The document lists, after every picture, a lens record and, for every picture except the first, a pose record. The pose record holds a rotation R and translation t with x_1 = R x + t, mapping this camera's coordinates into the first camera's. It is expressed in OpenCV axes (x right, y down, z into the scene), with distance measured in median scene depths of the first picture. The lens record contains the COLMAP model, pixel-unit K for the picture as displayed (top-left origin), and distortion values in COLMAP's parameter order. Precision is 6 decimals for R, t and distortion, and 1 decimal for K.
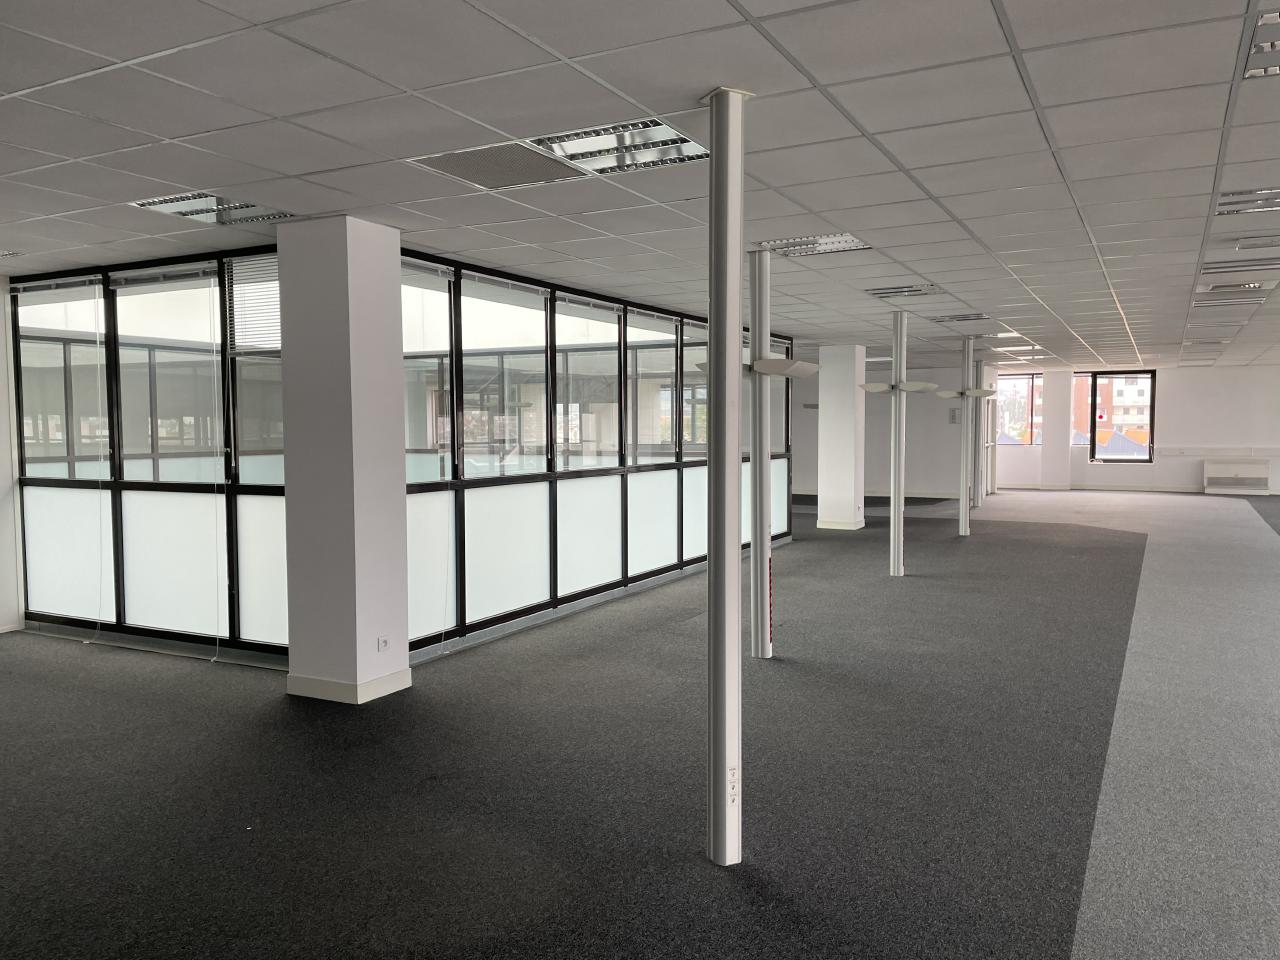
lens RADIAL K [[997.9, 0, 634.0], [0, 997.9, 483.8], [0, 0, 1]] dist [0.096360, -0.110740]
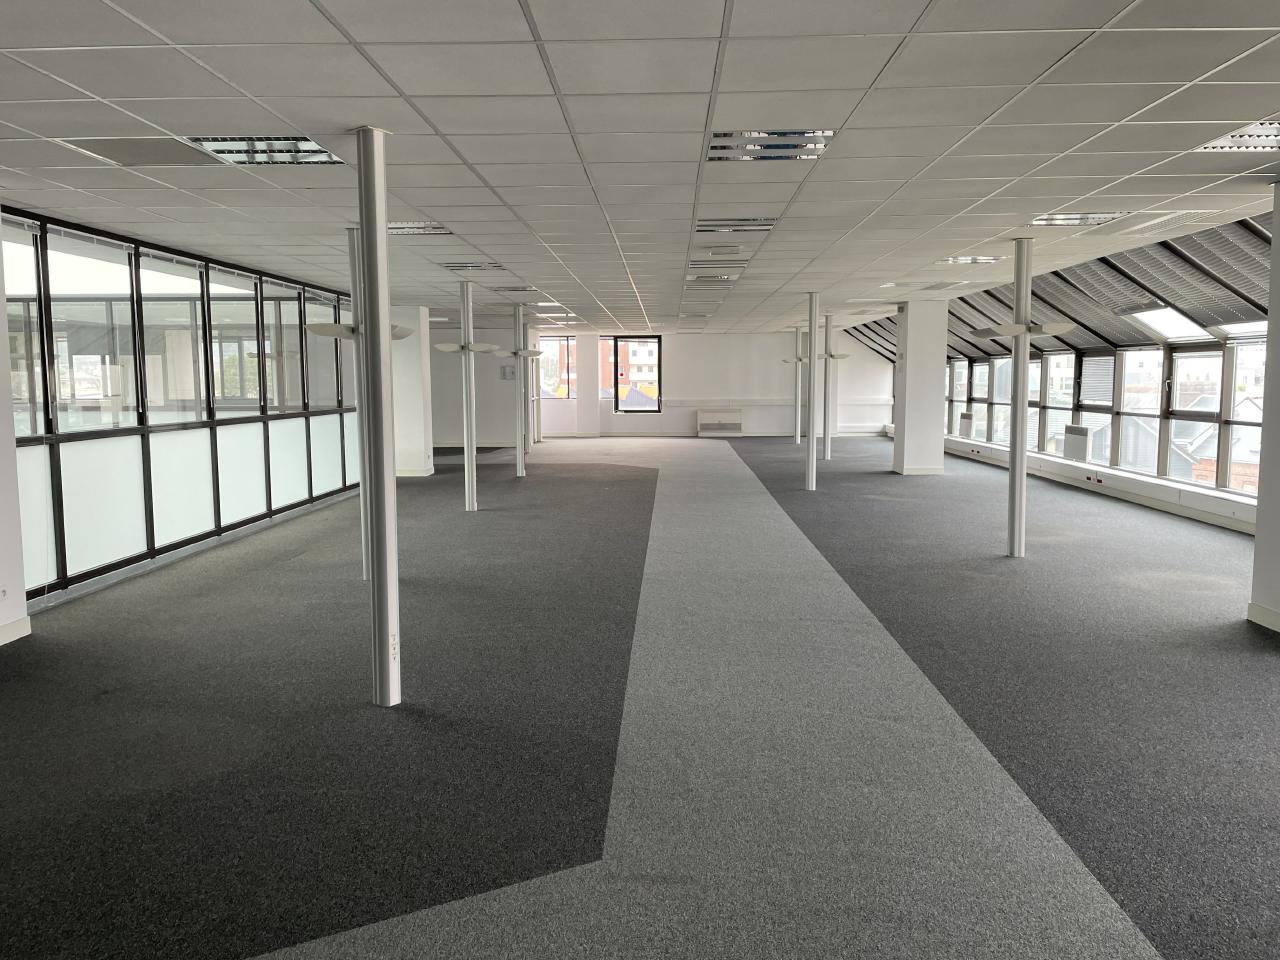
lens RADIAL K [[997.9, 0, 643.6], [0, 997.9, 482.6], [0, 0, 1]] dist [0.096360, -0.110740]
pose [[0.898260, -0.045680, 0.437084, -0.075365], [0.026906, 0.998434, 0.049052, 0.008721], [-0.438640, -0.032302, 0.898082, -0.147426]]
